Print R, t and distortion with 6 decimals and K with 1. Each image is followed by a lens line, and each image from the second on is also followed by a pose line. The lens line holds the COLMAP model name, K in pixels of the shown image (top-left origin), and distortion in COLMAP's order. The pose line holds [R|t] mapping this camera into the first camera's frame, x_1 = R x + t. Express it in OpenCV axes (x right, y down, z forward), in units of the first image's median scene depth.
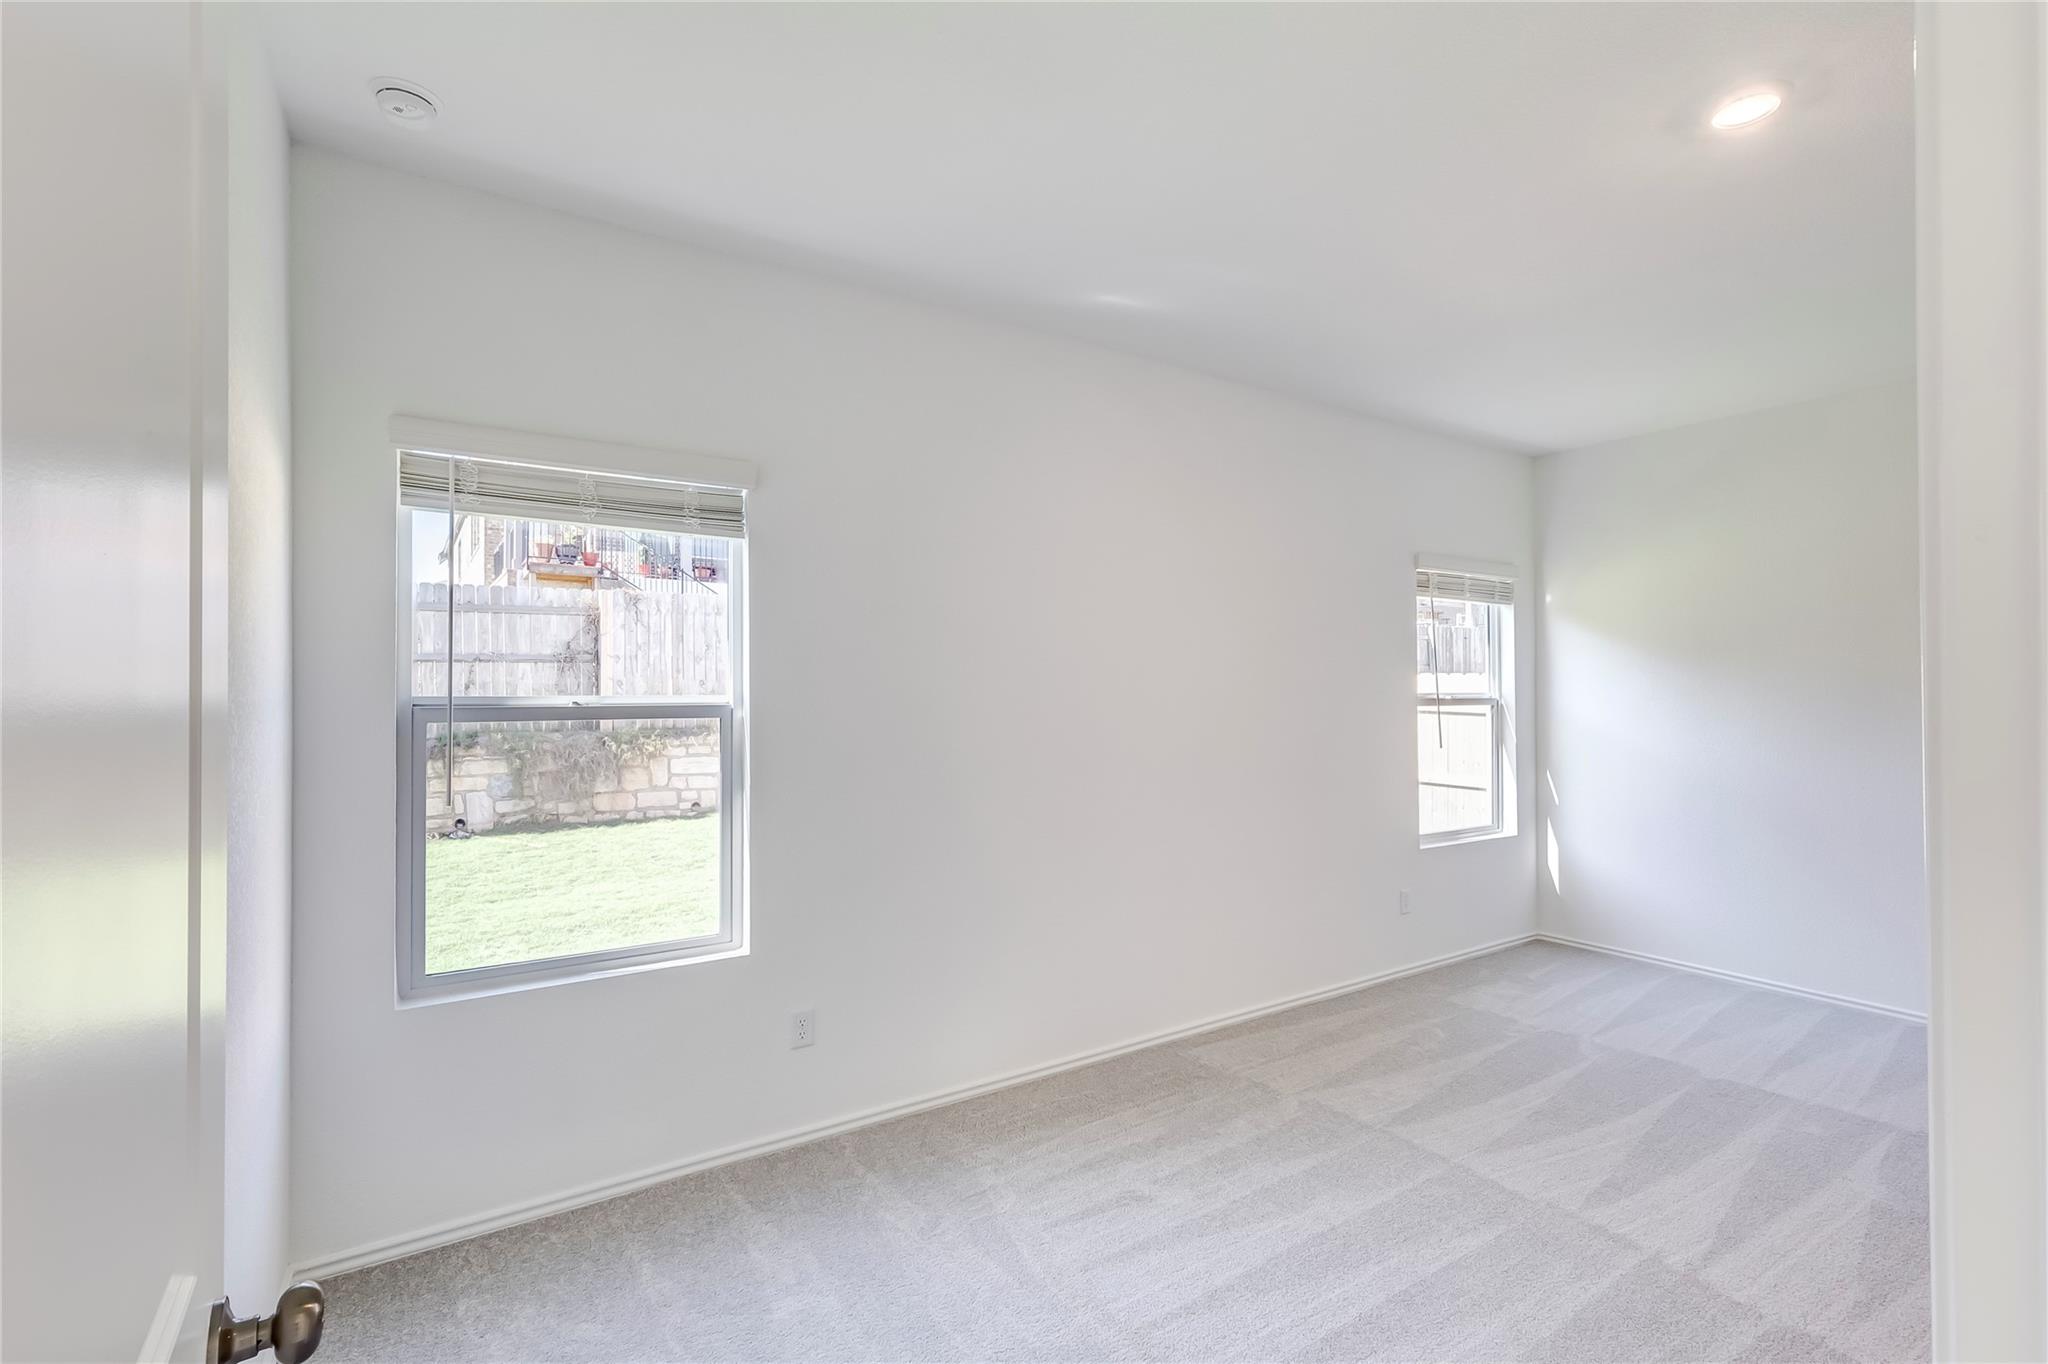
lens RADIAL K [[914.2, 0, 1024.0], [0, 914.2, 682.0], [0, 0, 1]] dist [0.004225, 0.000119]
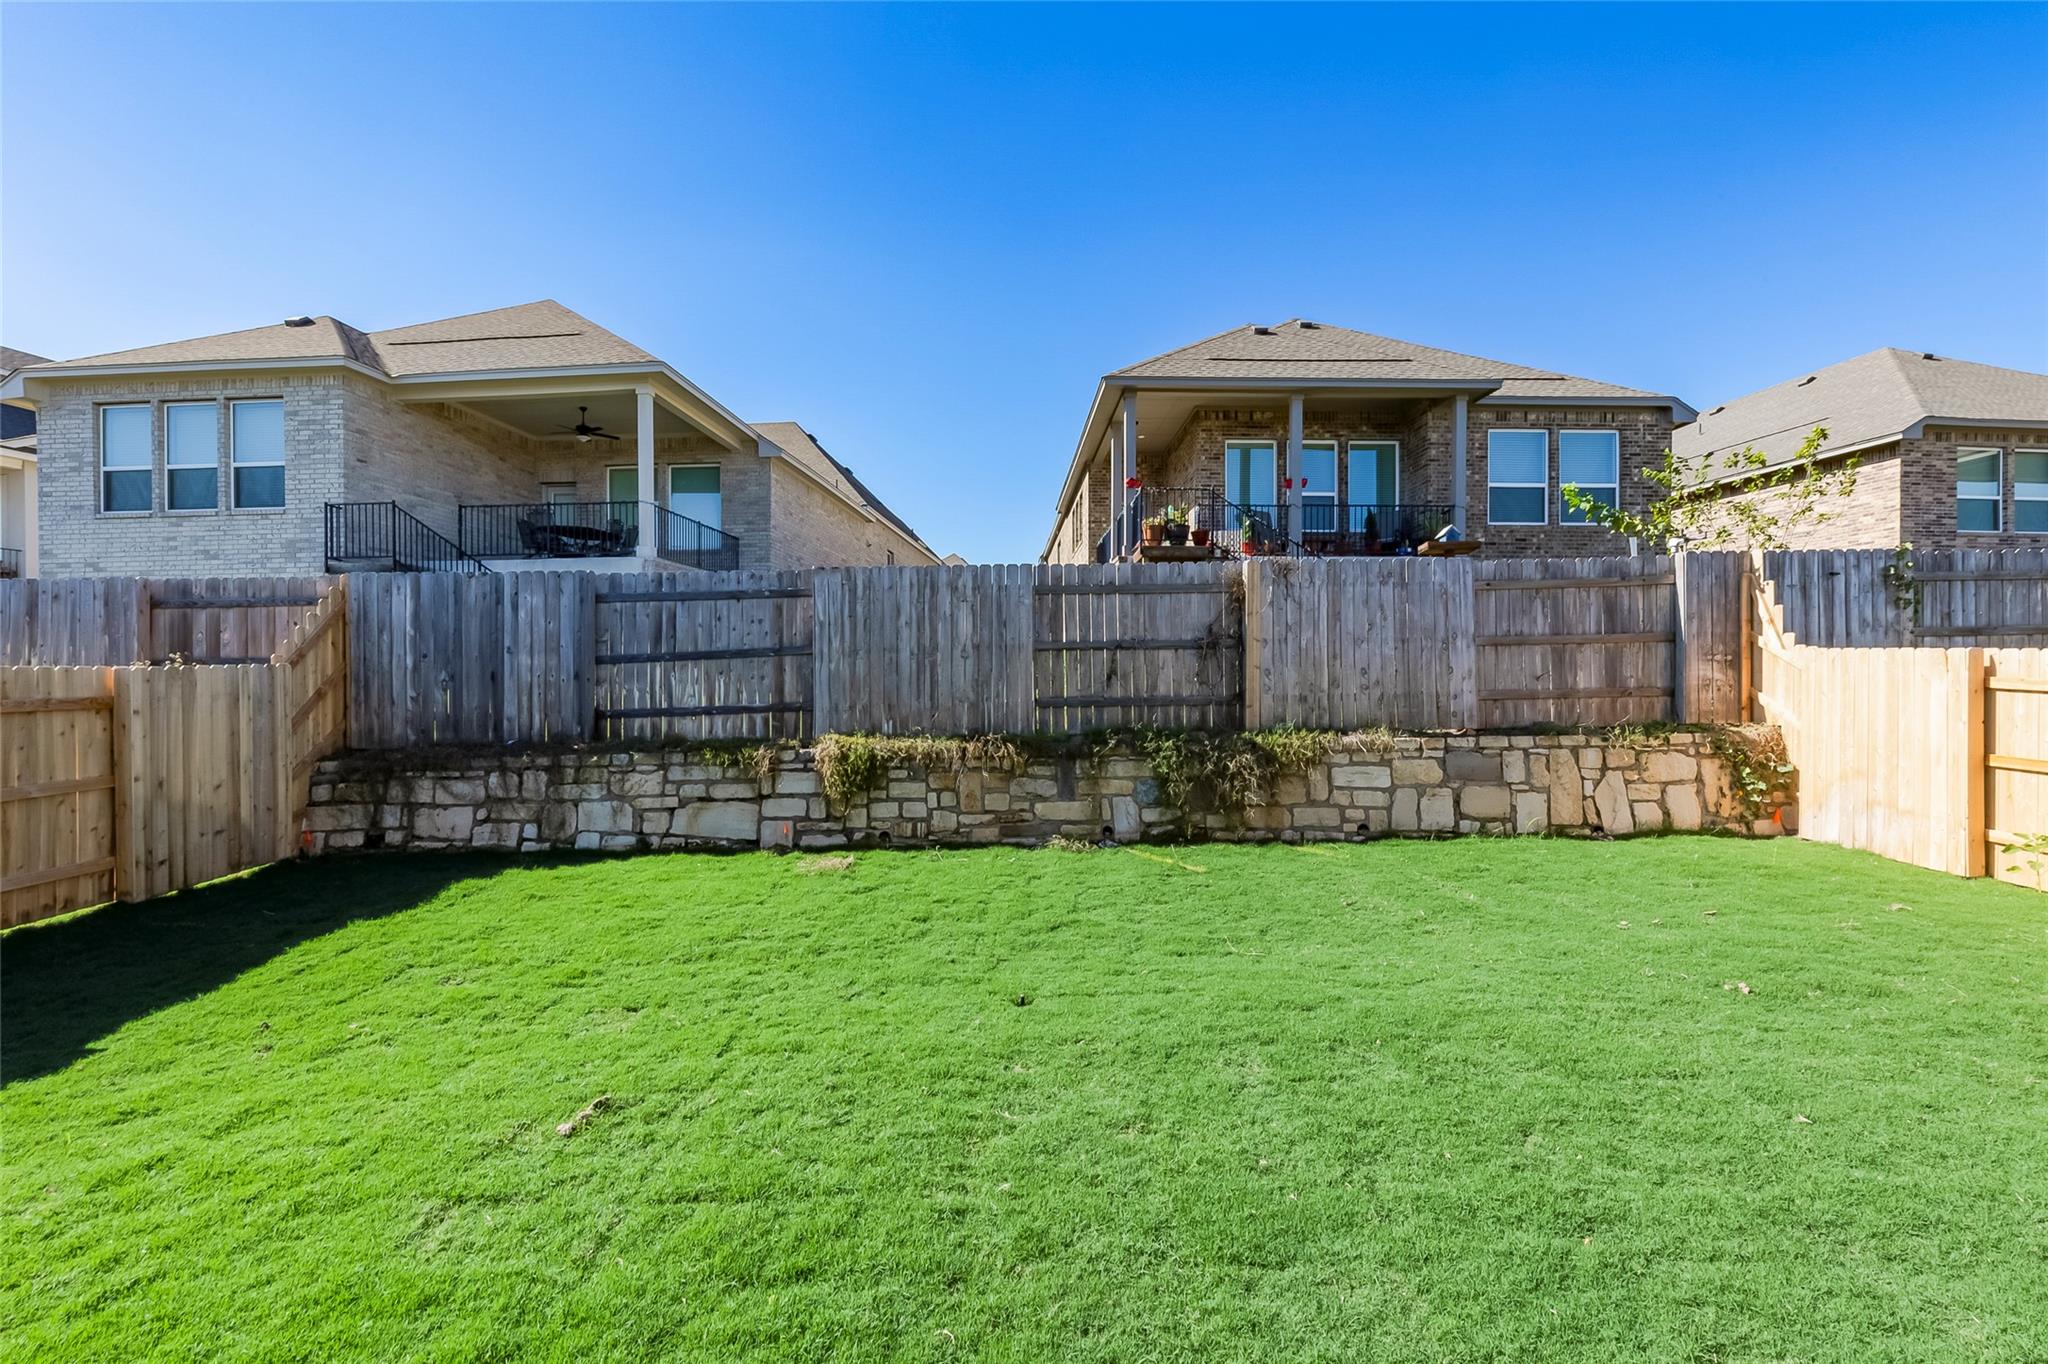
lens RADIAL K [[927.9, 0, 1029.3], [0, 927.9, 687.7], [0, 0, 1]] dist [0.003756, 0.000277]
pose [[0.845185, 0.001526, -0.534472, -0.194092], [0.006390, 0.999896, 0.012959, 0.002940], [0.534436, -0.014368, 0.845087, 0.195304]]
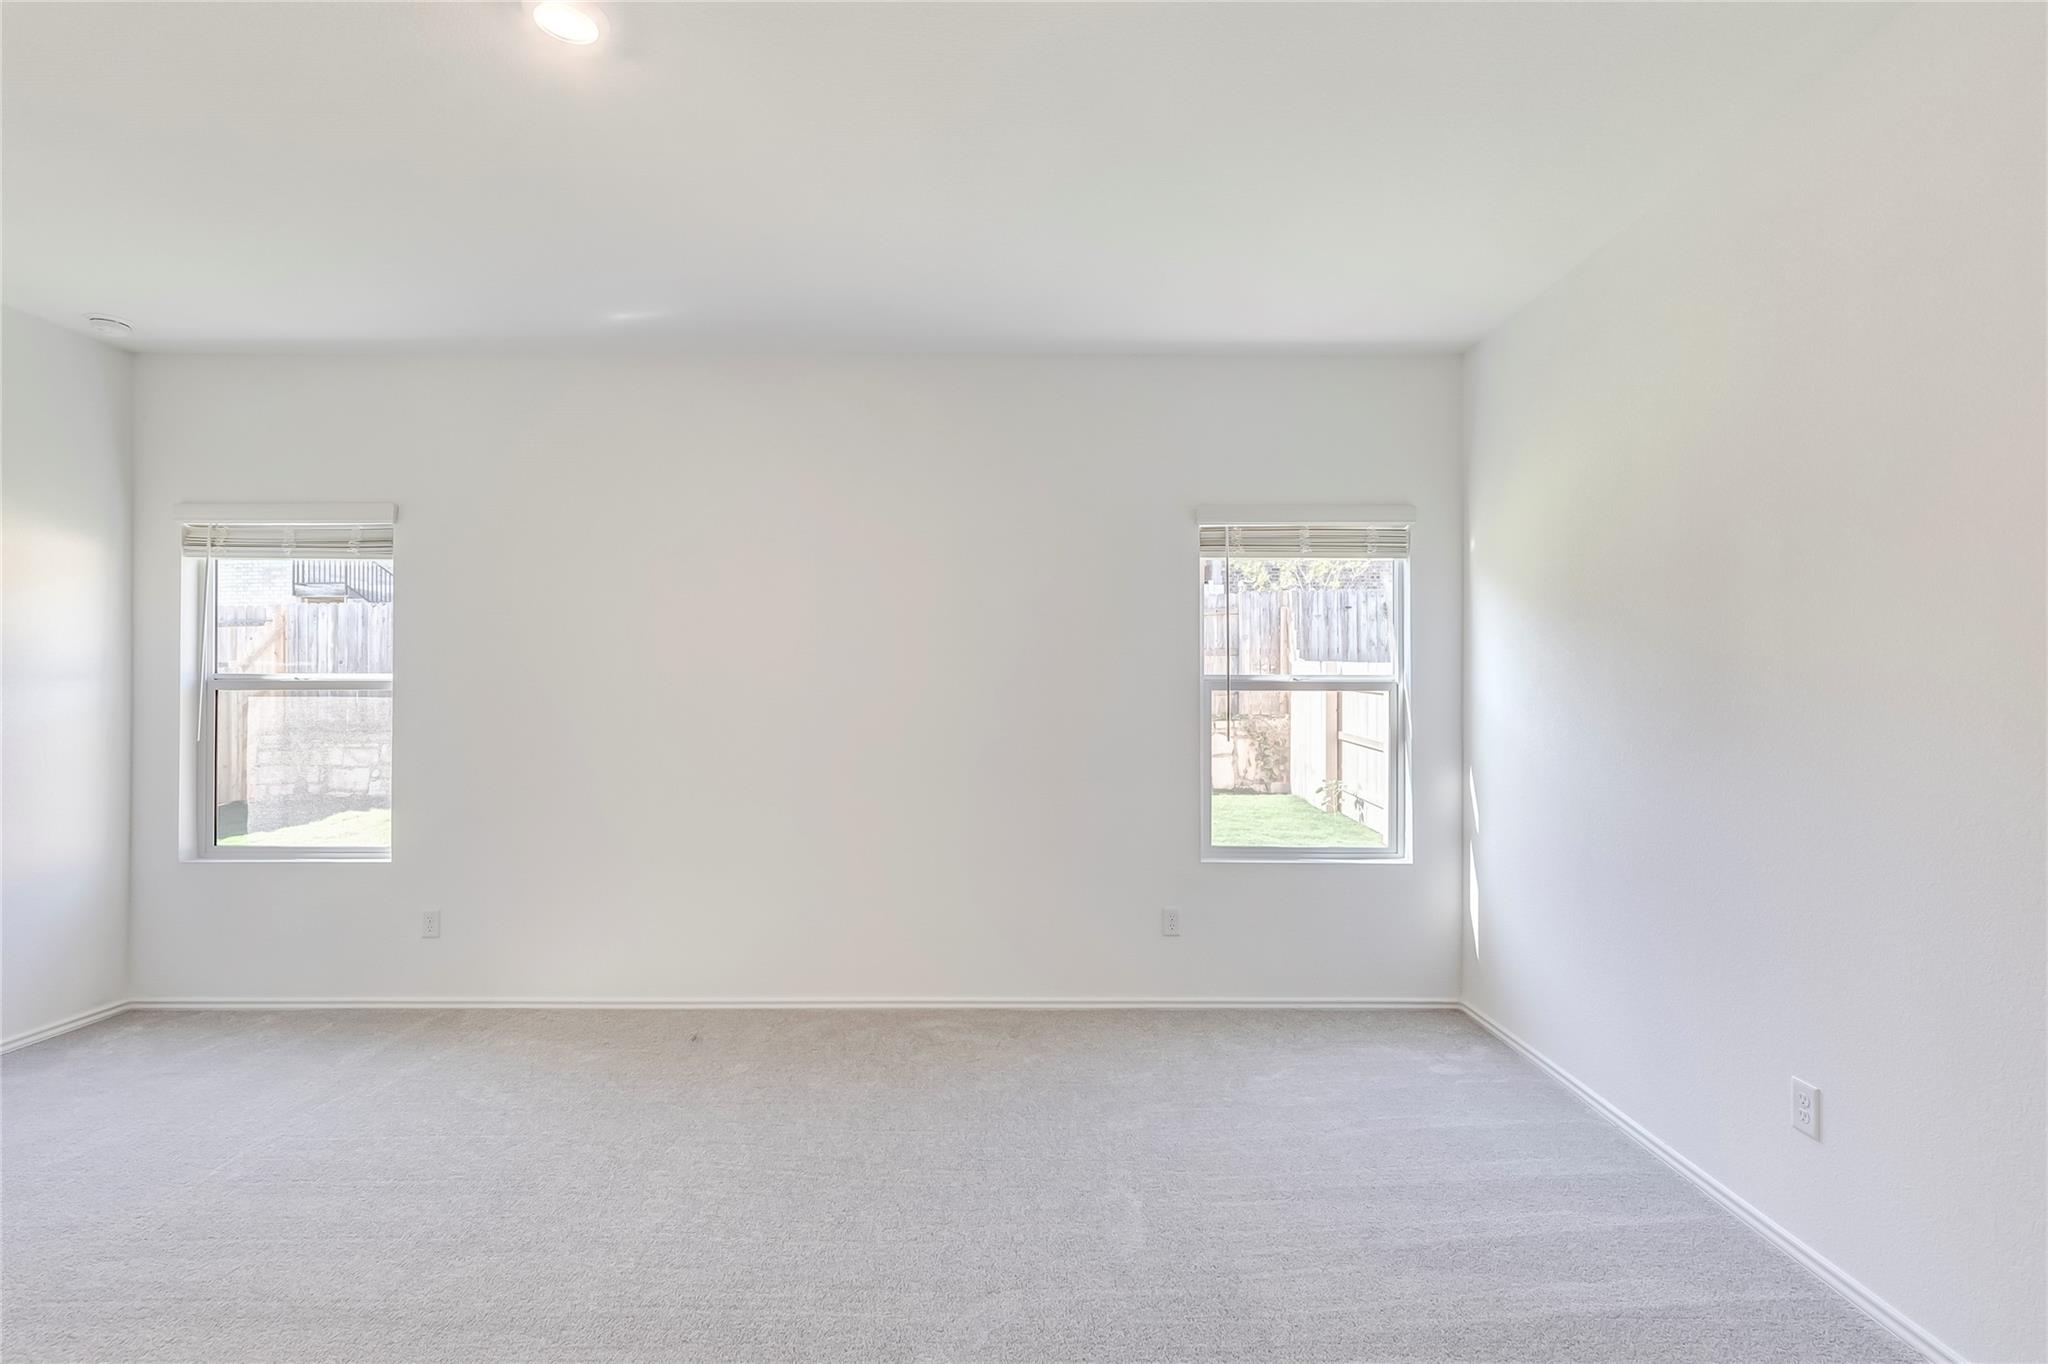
lens RADIAL K [[927.9, 0, 1029.3], [0, 927.9, 687.7], [0, 0, 1]] dist [0.003756, 0.000277]
pose [[0.835834, 0.002435, -0.548976, 0.331233], [0.002544, 0.999962, 0.008308, 0.006975], [0.548976, -0.008341, 0.835797, 0.094550]]
